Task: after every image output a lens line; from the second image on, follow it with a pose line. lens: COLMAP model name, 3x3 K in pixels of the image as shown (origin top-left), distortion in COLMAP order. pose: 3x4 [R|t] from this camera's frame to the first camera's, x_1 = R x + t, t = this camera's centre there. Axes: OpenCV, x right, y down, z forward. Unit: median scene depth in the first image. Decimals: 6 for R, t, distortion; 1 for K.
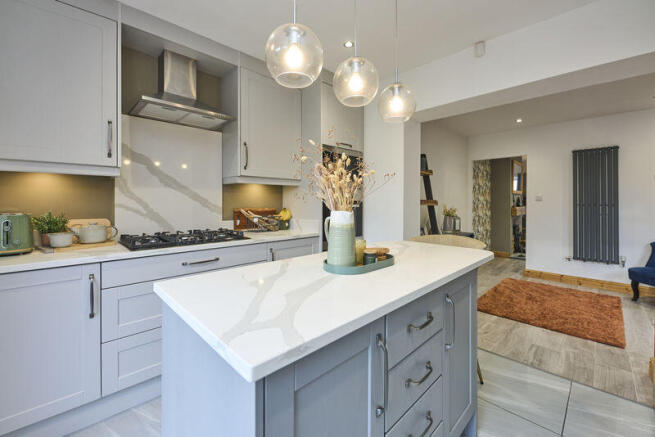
lens RADIAL K [[270.7, 0, 327.7], [0, 270.7, 201.7], [0, 0, 1]] dist [0.000668, 0.000041]
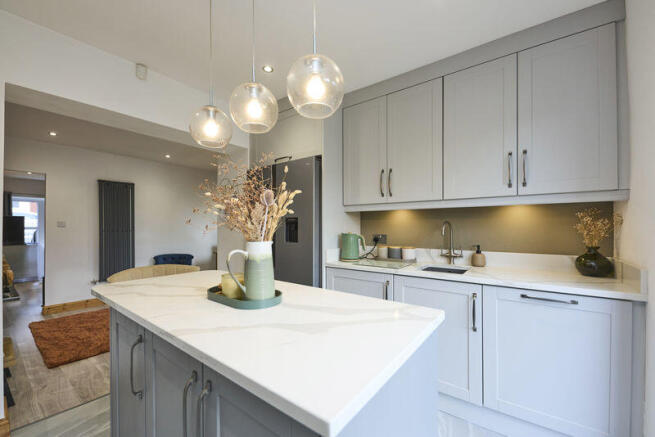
lens RADIAL K [[268.3, 0, 327.8], [0, 268.3, 227.9], [0, 0, 1]] dist [-0.000269, -0.000033]
pose [[-0.138802, -0.004578, 0.990310, -0.310921], [0.000115, 0.999989, 0.004639, -0.005991], [-0.990320, 0.000758, -0.138800, 0.307282]]
